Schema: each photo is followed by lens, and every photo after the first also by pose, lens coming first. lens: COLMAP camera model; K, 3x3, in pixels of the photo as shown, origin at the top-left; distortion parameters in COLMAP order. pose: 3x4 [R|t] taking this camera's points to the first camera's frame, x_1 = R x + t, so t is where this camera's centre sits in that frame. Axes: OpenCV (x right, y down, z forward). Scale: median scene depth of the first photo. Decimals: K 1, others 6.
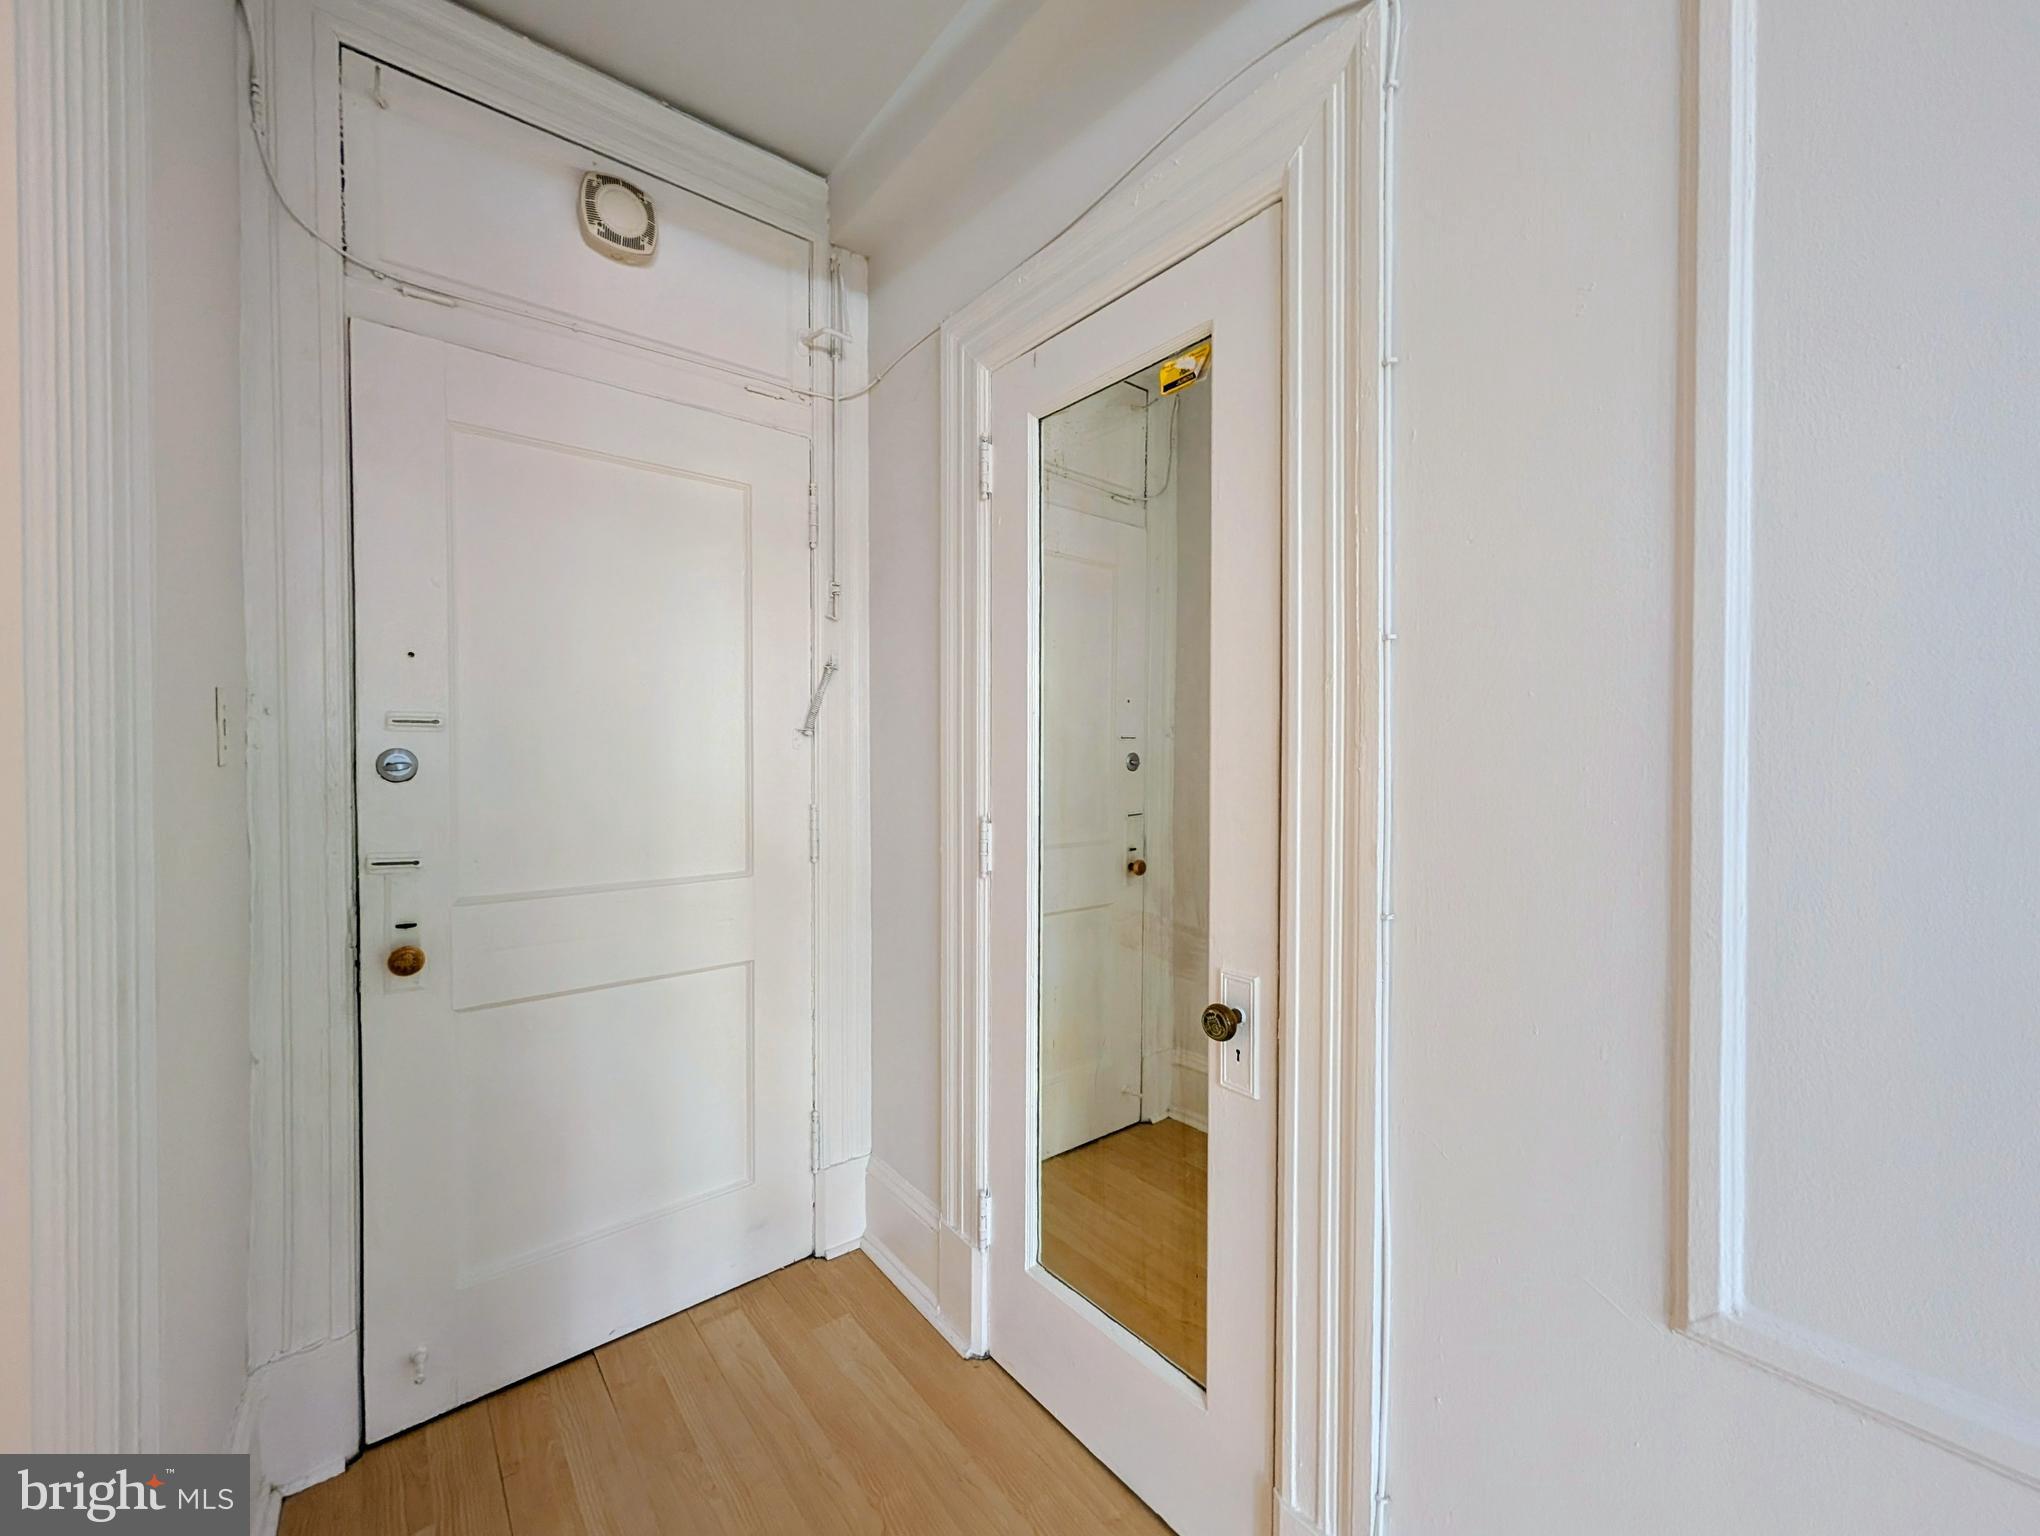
lens RADIAL K [[809.2, 0, 1023.2], [0, 809.2, 765.2], [0, 0, 1]] dist [0.001331, 0.000063]
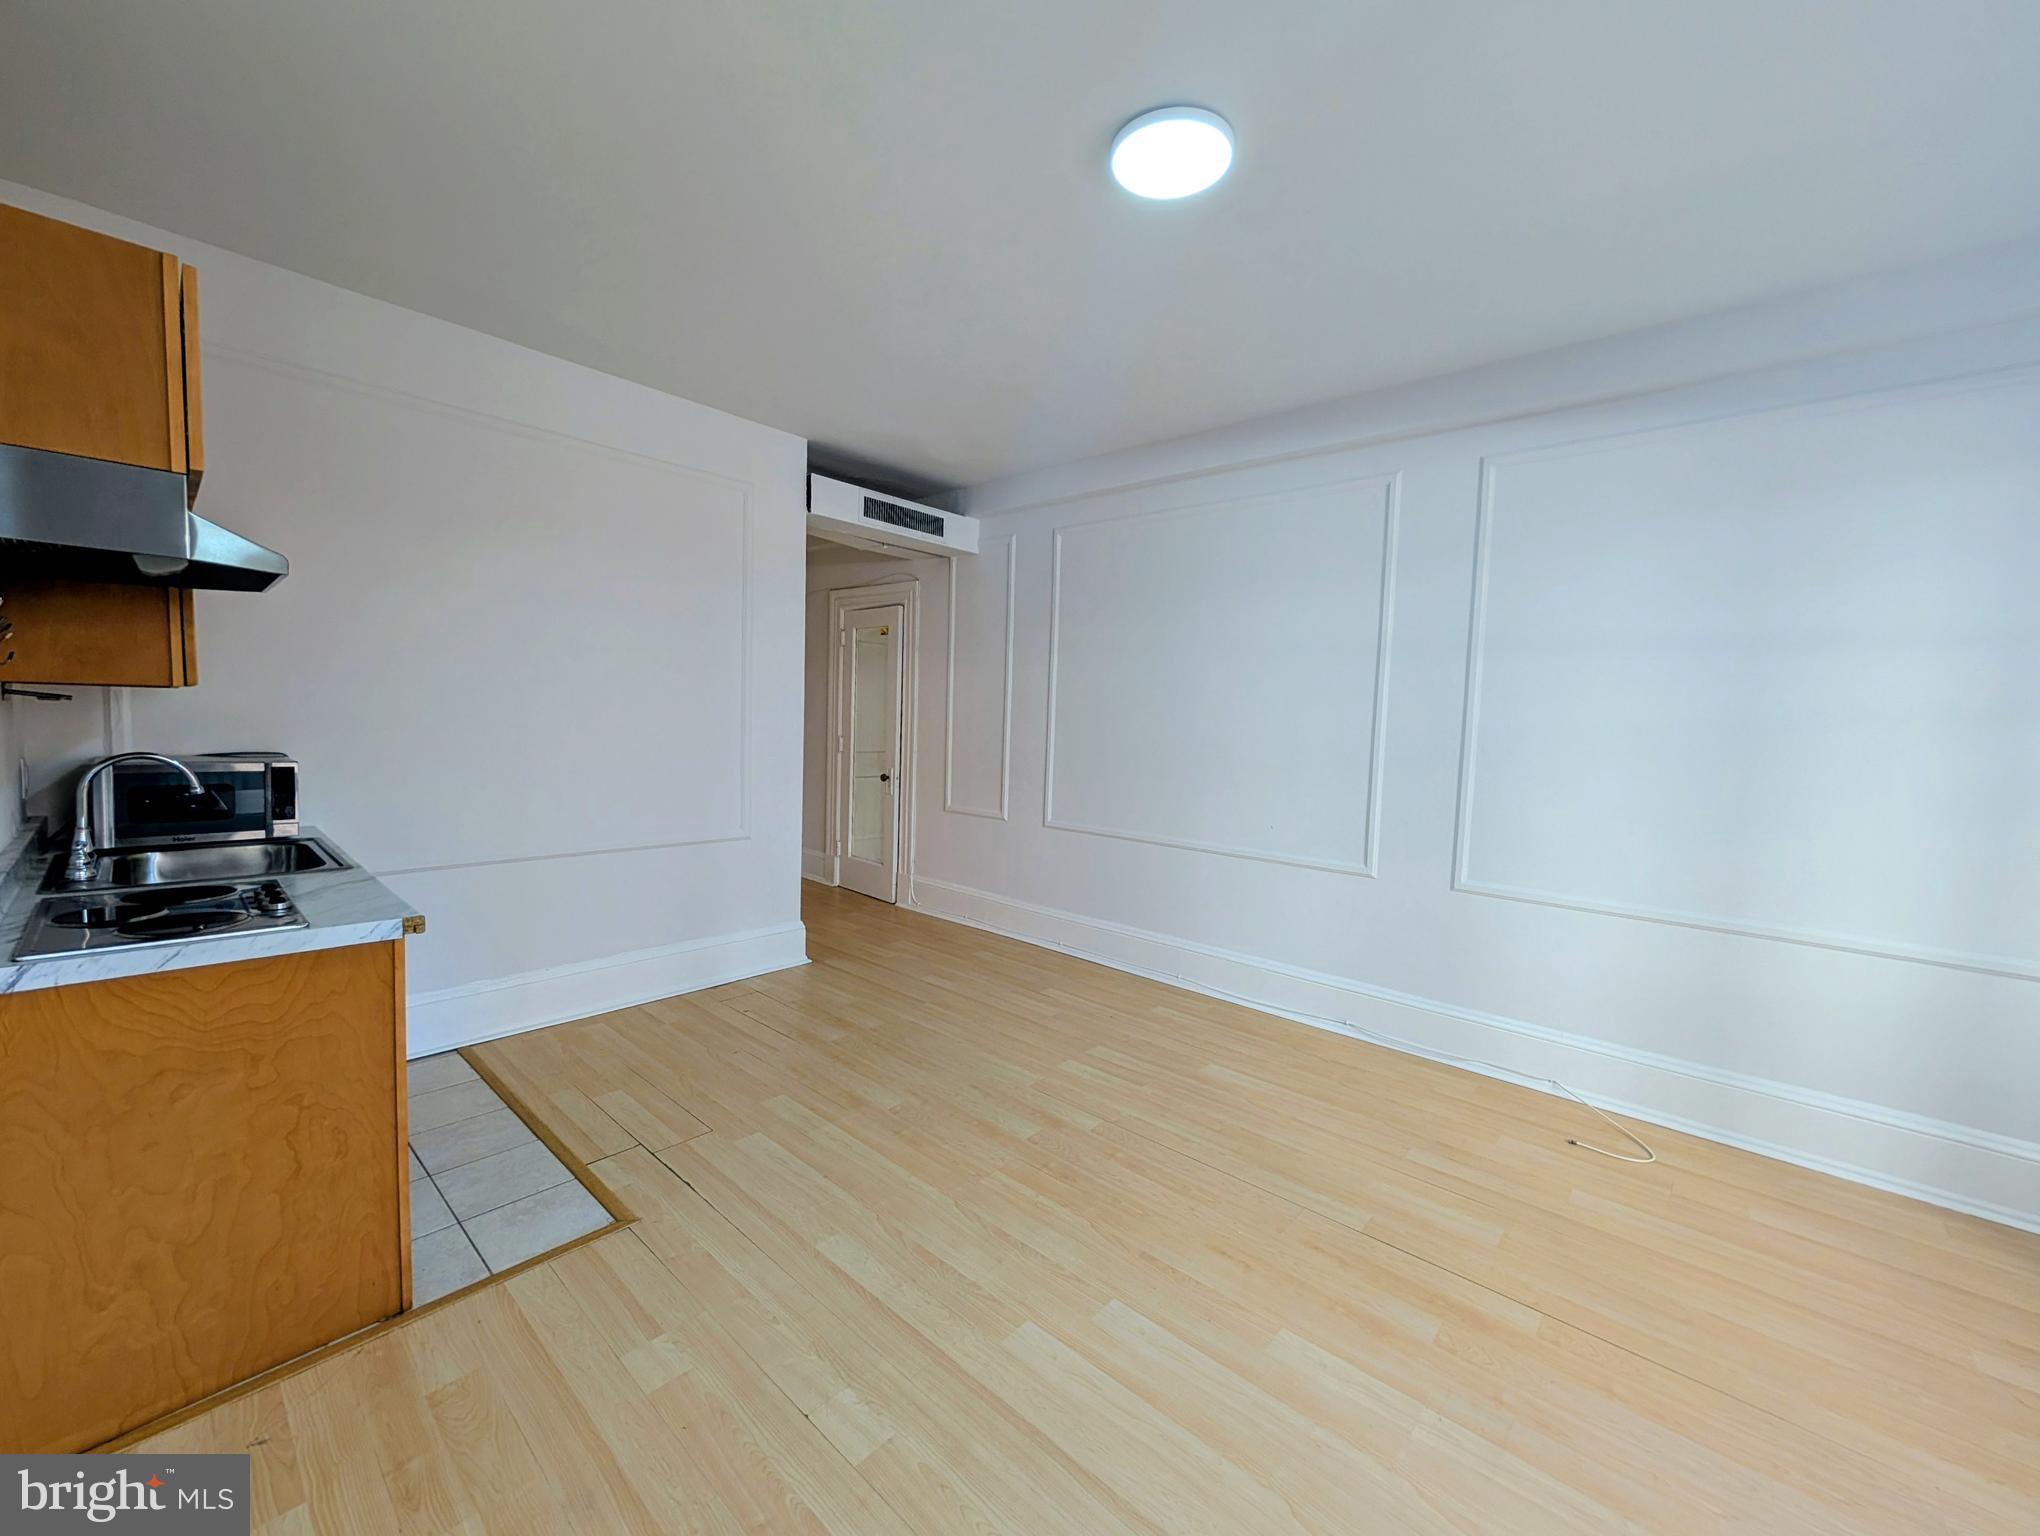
lens RADIAL K [[797.4, 0, 1024.7], [0, 797.4, 766.3], [0, 0, 1]] dist [-0.000116, -0.000134]
pose [[0.985747, 0.020806, 0.166945, 0.169447], [-0.029697, 0.998260, 0.050935, -0.004758], [-0.165595, -0.055167, 0.984650, -2.587255]]
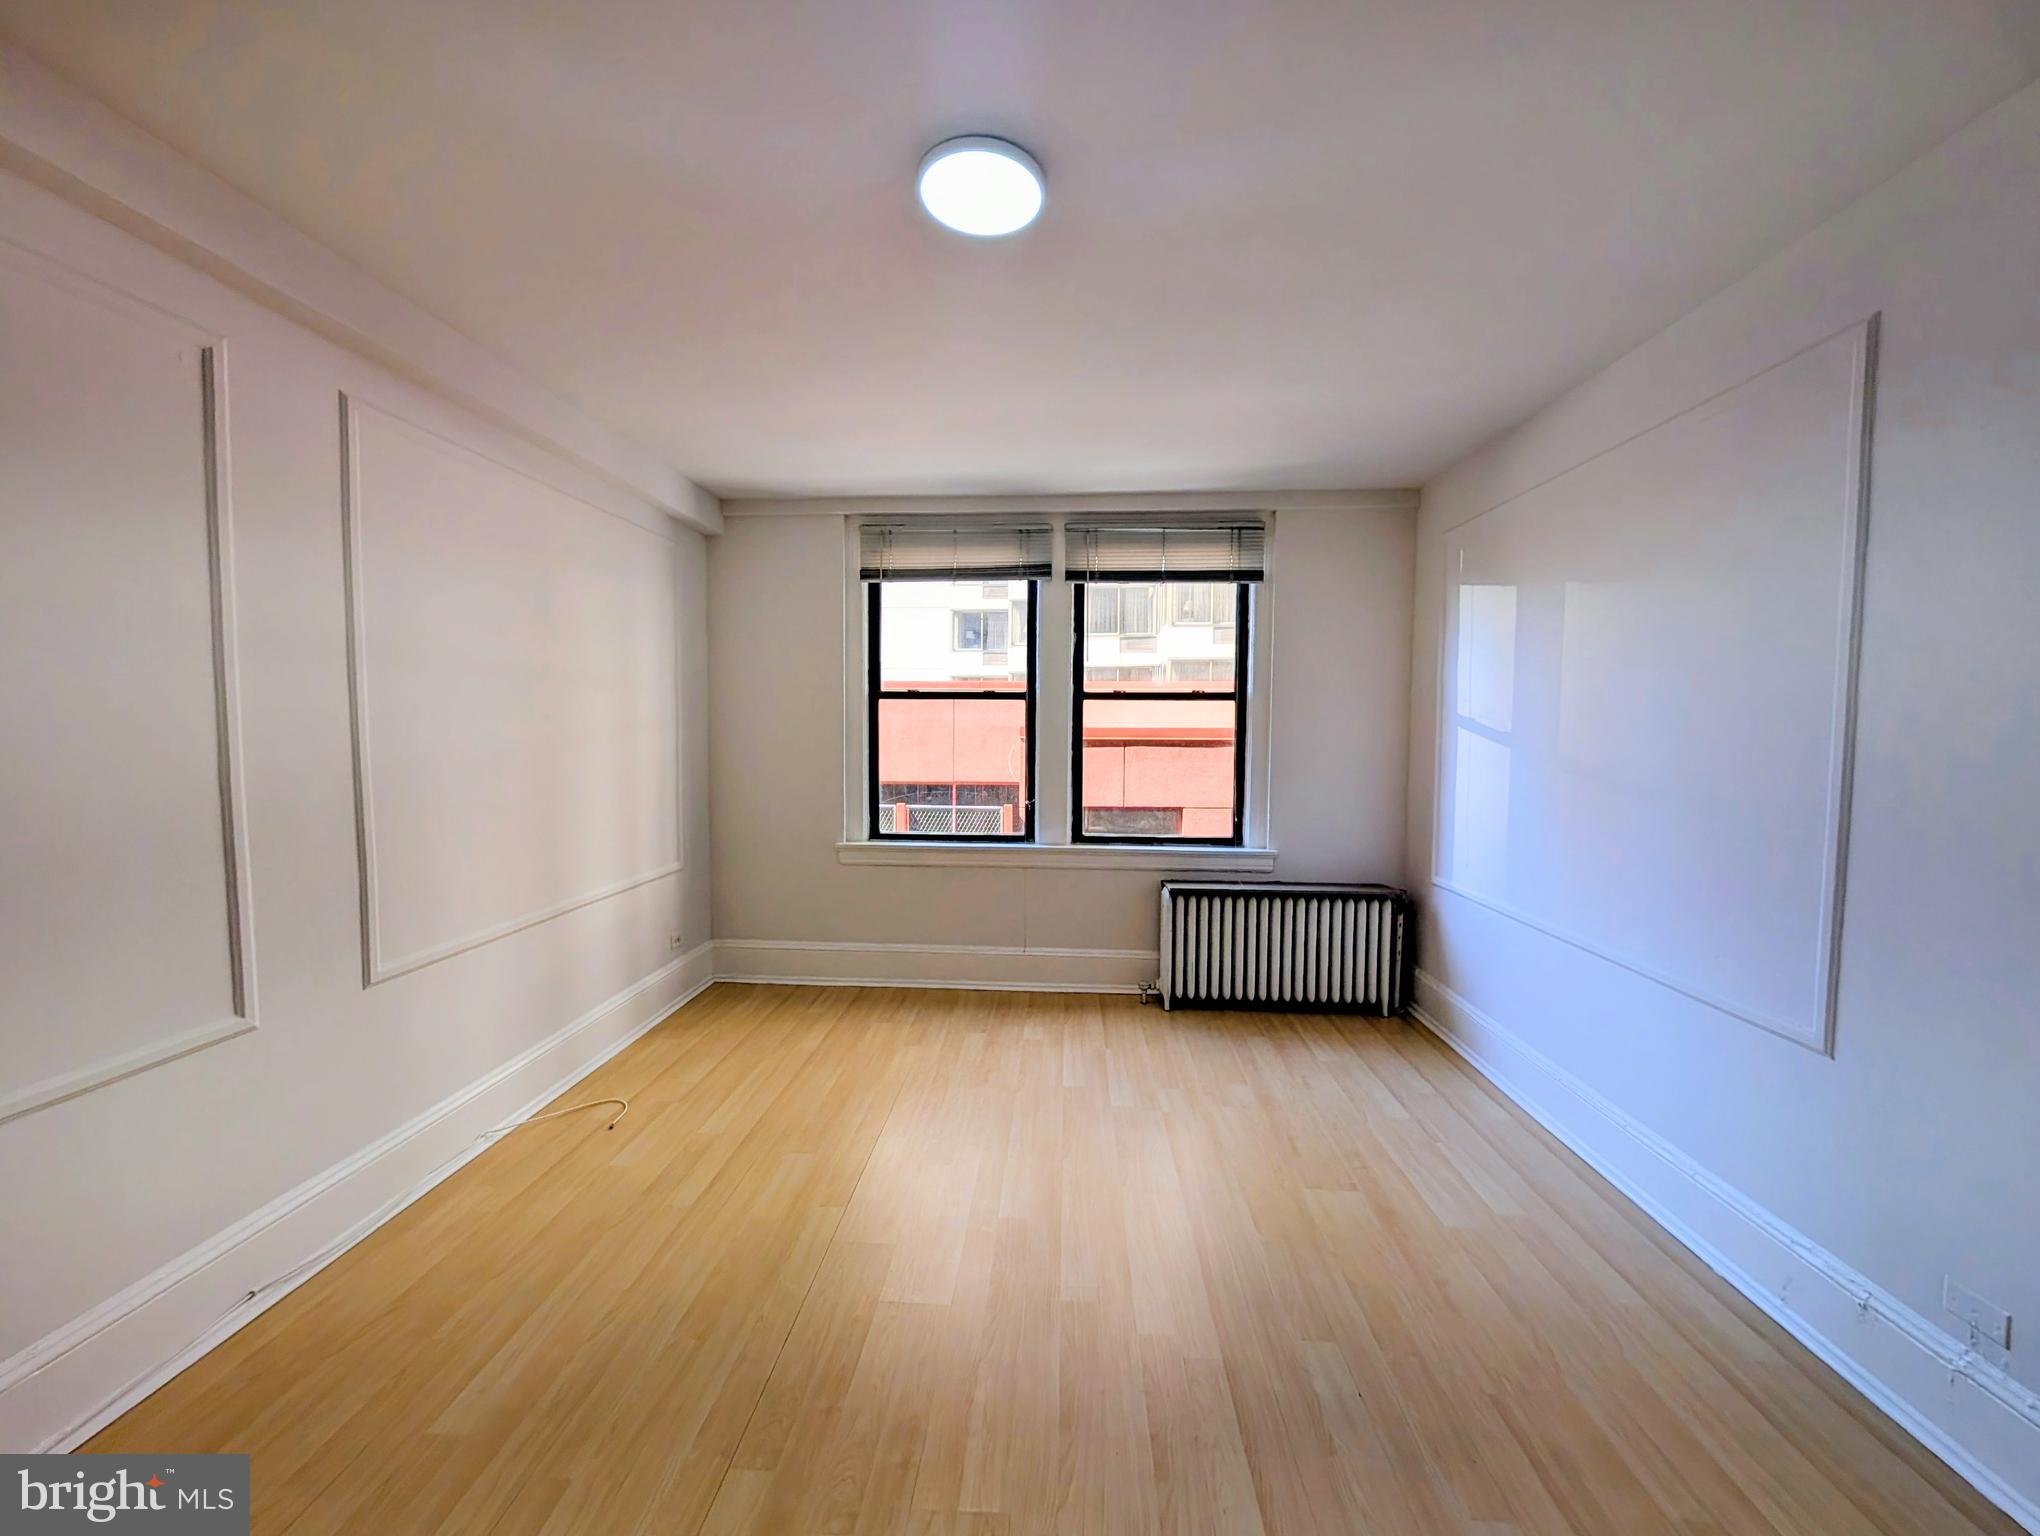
lens RADIAL K [[776.1, 0, 1023.1], [0, 776.1, 767.2], [0, 0, 1]] dist [-0.001116, 0.000126]
pose [[-0.739548, -0.041312, 0.671835, -0.226789], [0.004120, 0.997818, 0.065893, -0.107677], [-0.673091, 0.051498, -0.737764, -0.699714]]
